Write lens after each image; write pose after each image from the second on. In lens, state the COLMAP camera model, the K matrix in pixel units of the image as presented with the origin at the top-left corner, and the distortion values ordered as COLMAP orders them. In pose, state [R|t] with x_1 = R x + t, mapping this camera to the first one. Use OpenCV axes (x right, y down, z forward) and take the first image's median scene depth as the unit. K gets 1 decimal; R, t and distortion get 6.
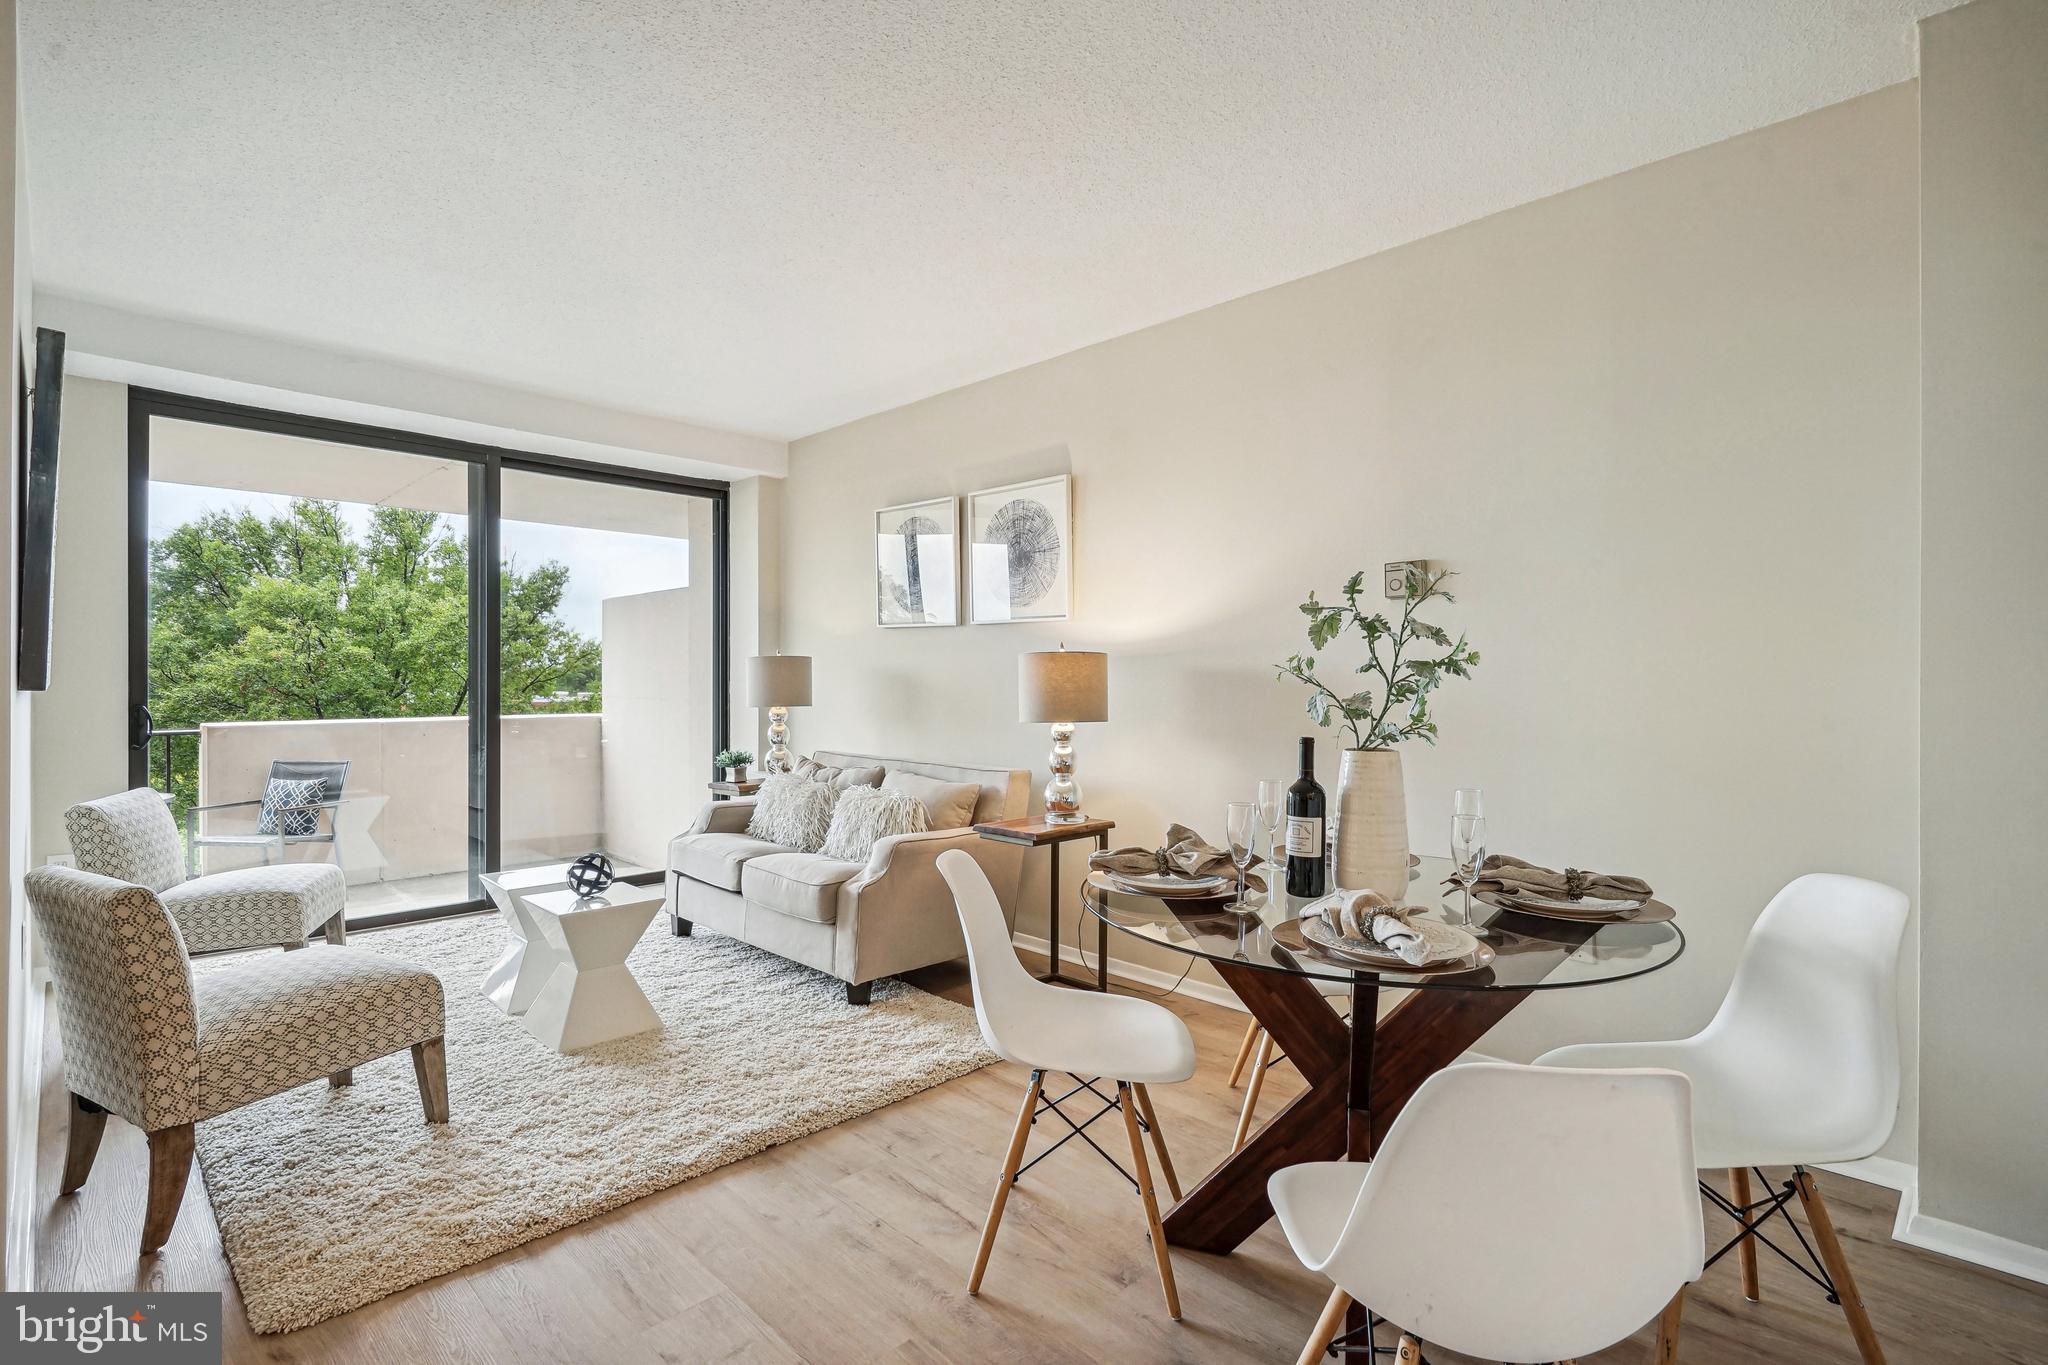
lens RADIAL K [[947.7, 0, 995.6], [0, 947.7, 678.5], [0, 0, 1]] dist [0.013771, -0.009267]
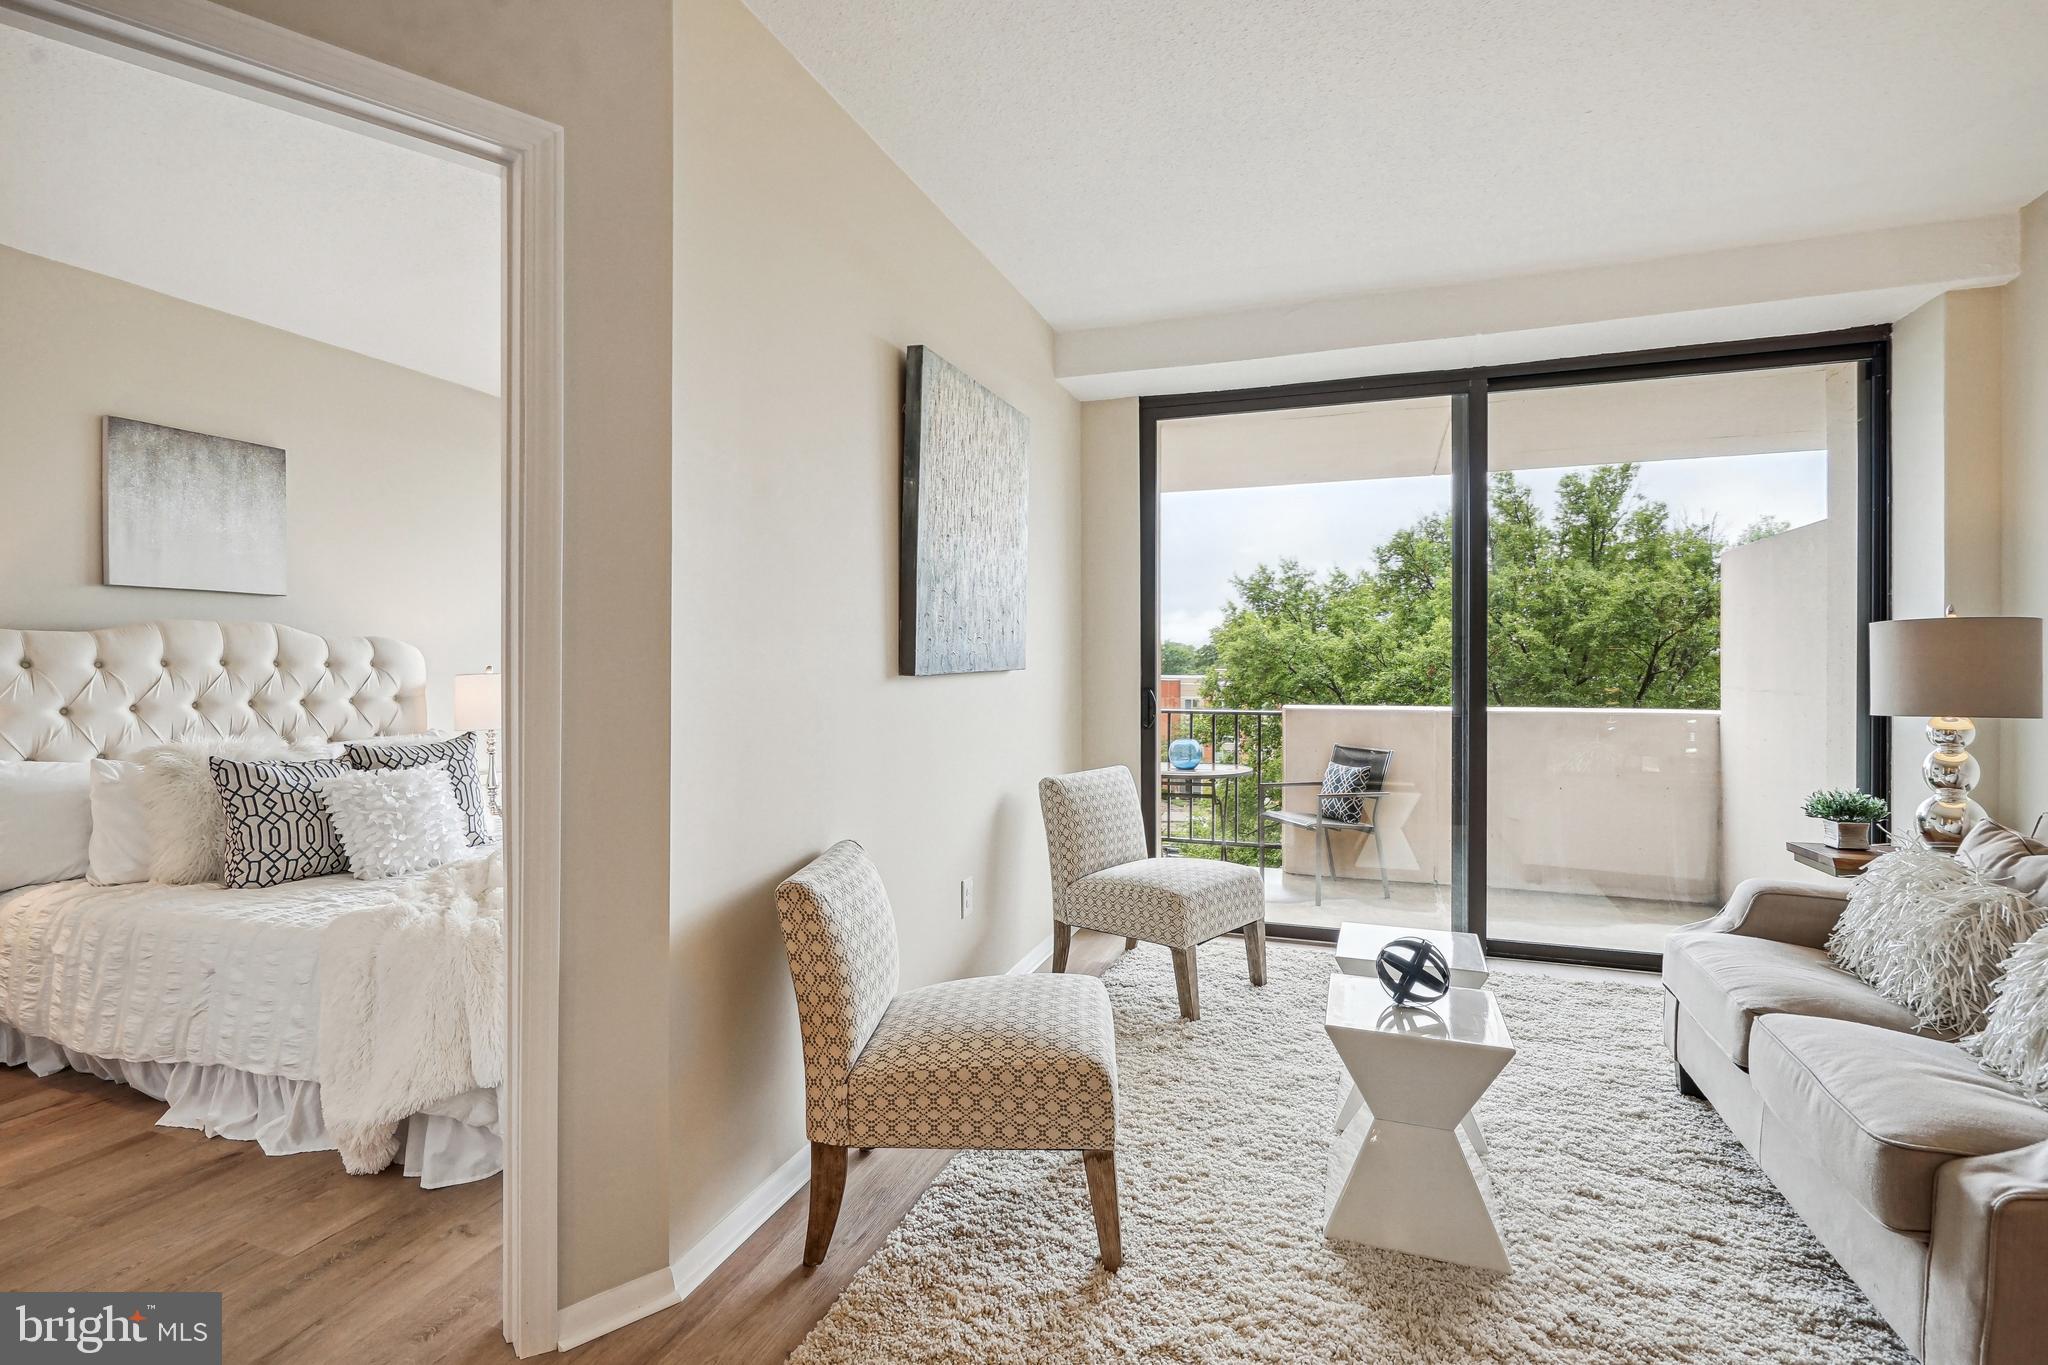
lens RADIAL K [[966.6, 0, 1007.9], [0, 966.6, 668.9], [0, 0, 1]] dist [-0.003108, -0.000489]
pose [[0.424449, 0.003189, -0.905446, 0.024076], [0.002951, 0.999984, 0.004906, -0.000054], [0.905447, -0.004754, 0.424432, 0.258921]]
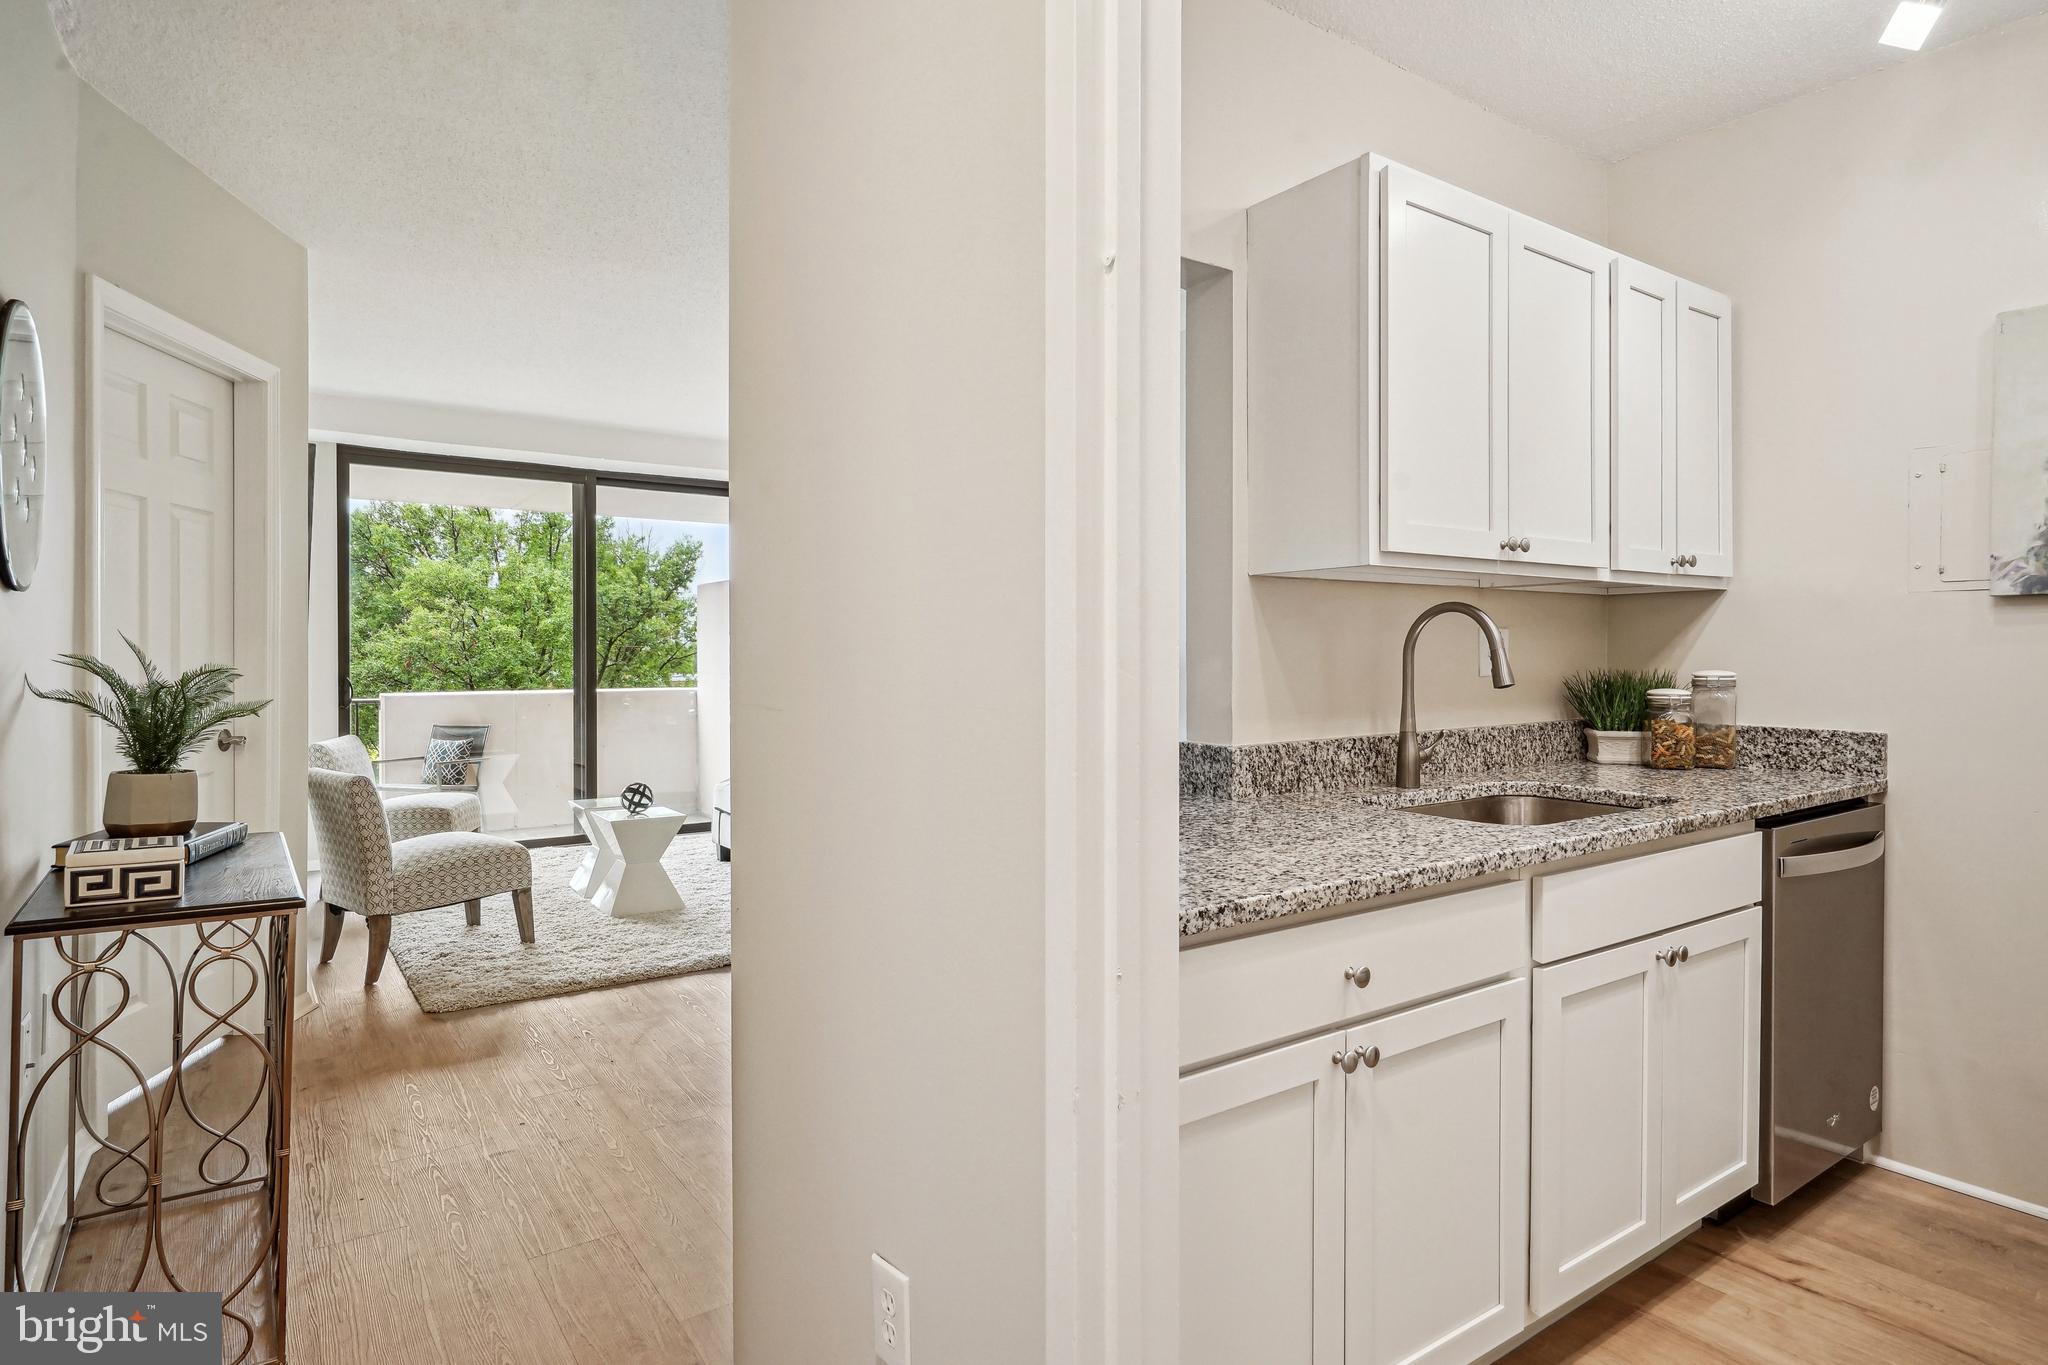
lens RADIAL K [[1097.5, 0, 1004.6], [0, 1097.5, 664.1], [0, 0, 1]] dist [0.005342, 0.000060]
pose [[0.985624, -0.000676, -0.168952, 0.203841], [0.002166, 0.999960, 0.008634, -0.000930], [0.168940, -0.008876, 0.985586, -0.266439]]
